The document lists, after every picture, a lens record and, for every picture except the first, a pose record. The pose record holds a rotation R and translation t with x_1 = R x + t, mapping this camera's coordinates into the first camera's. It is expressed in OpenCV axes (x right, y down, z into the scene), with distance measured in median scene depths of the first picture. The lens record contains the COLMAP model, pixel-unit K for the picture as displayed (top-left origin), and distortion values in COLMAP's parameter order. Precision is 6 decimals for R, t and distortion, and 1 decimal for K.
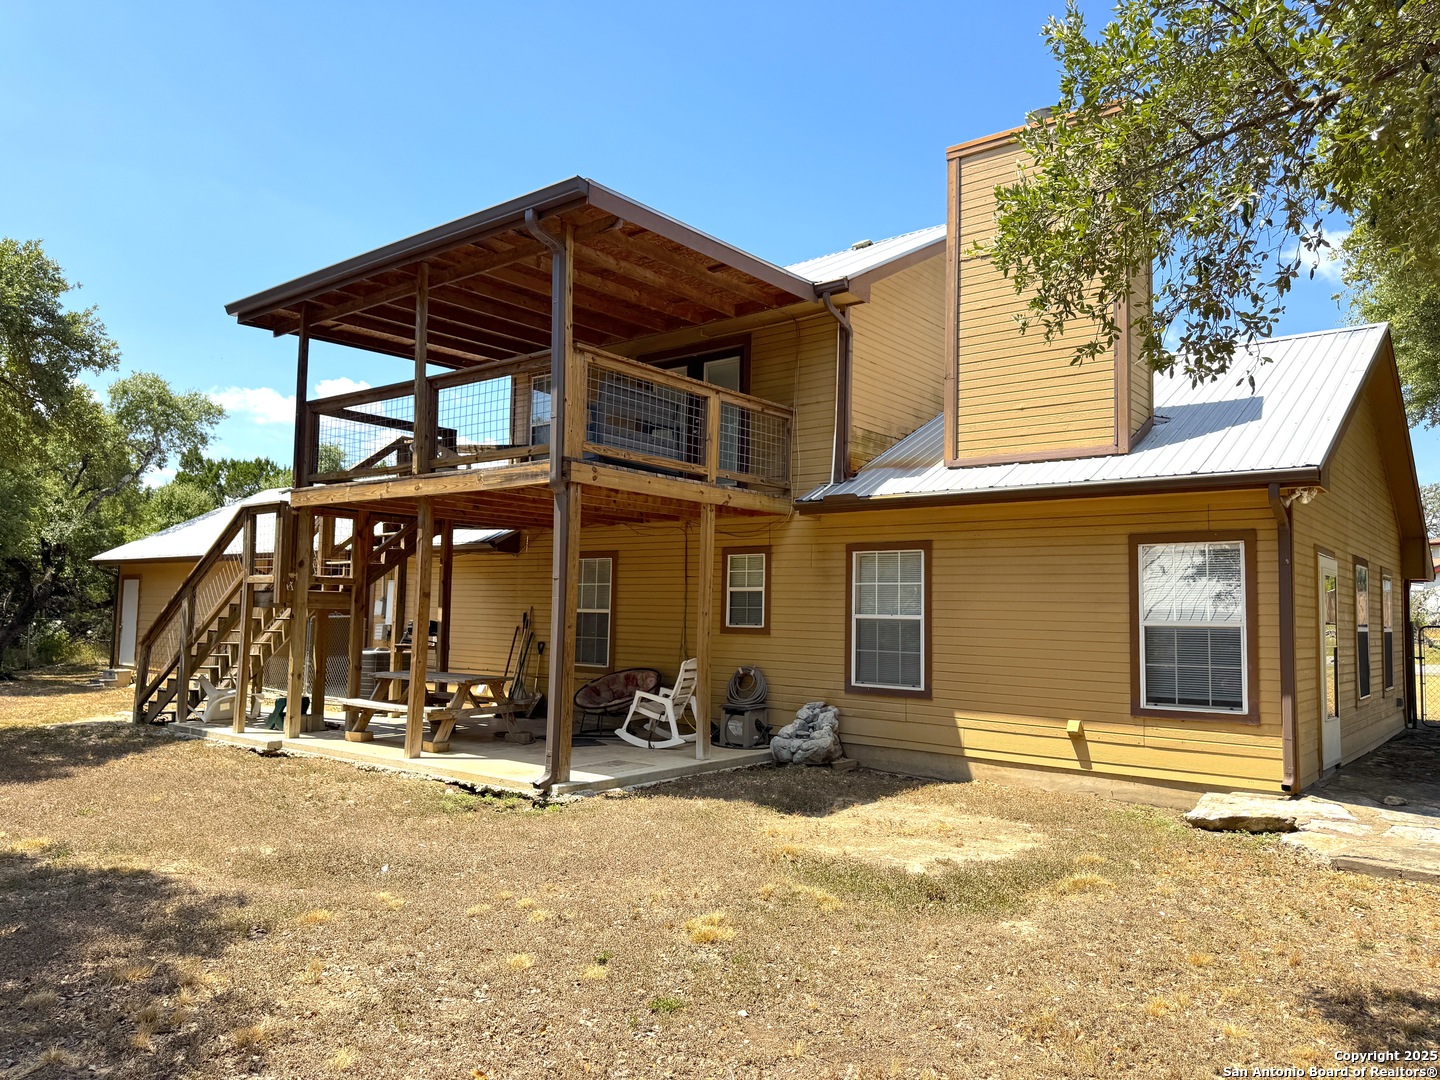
lens RADIAL K [[1018.7, 0, 721.4], [0, 1018.7, 537.6], [0, 0, 1]] dist [0.031782, -0.001000]
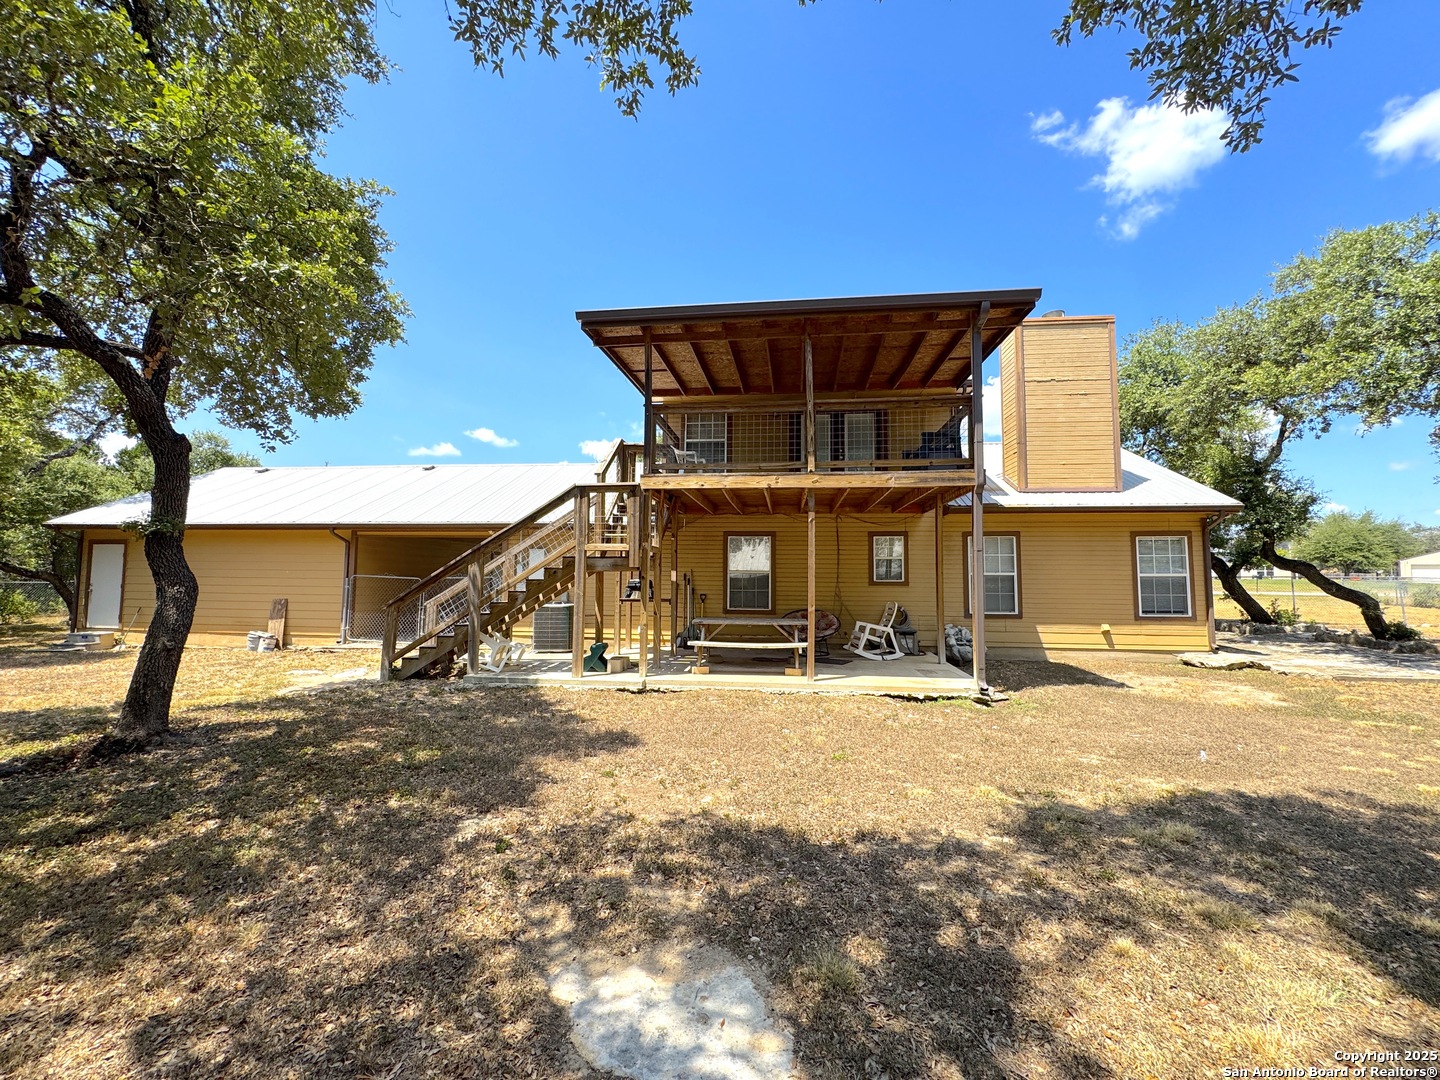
lens RADIAL K [[582.0, 0, 721.6], [0, 582.0, 535.5], [0, 0, 1]] dist [-0.009070, -0.000129]
pose [[0.843106, 0.022447, 0.537278, -0.805598], [-0.031132, 0.999490, 0.007095, 0.019365], [-0.536845, -0.022709, 0.843375, 0.413045]]
